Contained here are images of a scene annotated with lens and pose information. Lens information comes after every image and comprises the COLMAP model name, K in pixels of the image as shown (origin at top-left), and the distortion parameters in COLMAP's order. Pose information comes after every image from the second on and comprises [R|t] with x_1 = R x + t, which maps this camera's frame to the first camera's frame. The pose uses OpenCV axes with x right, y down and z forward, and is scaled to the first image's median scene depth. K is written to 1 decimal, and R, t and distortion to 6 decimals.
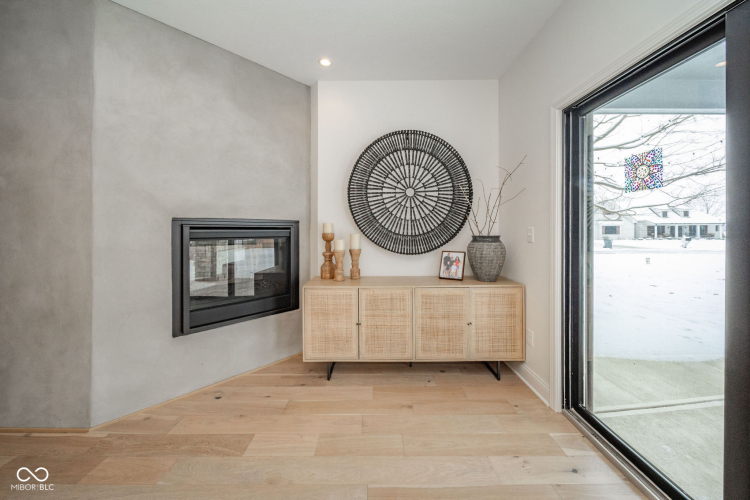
lens RADIAL K [[264.1, 0, 382.9], [0, 264.1, 229.5], [0, 0, 1]] dist [-0.000739, 0.000171]
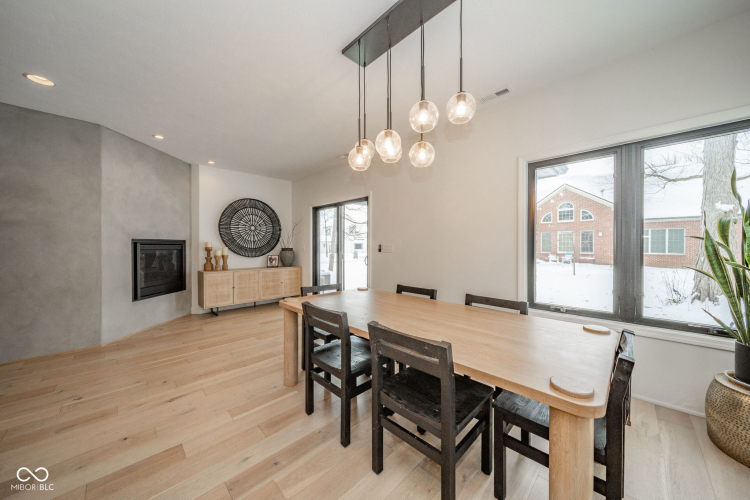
lens RADIAL K [[264.1, 0, 375.6], [0, 264.1, 246.9], [0, 0, 1]] dist [-0.000739, 0.000171]
pose [[0.722851, -0.000214, 0.691004, -0.695266], [-0.003842, 0.999983, 0.004328, -0.001440], [-0.690993, -0.005784, 0.722838, -1.306537]]
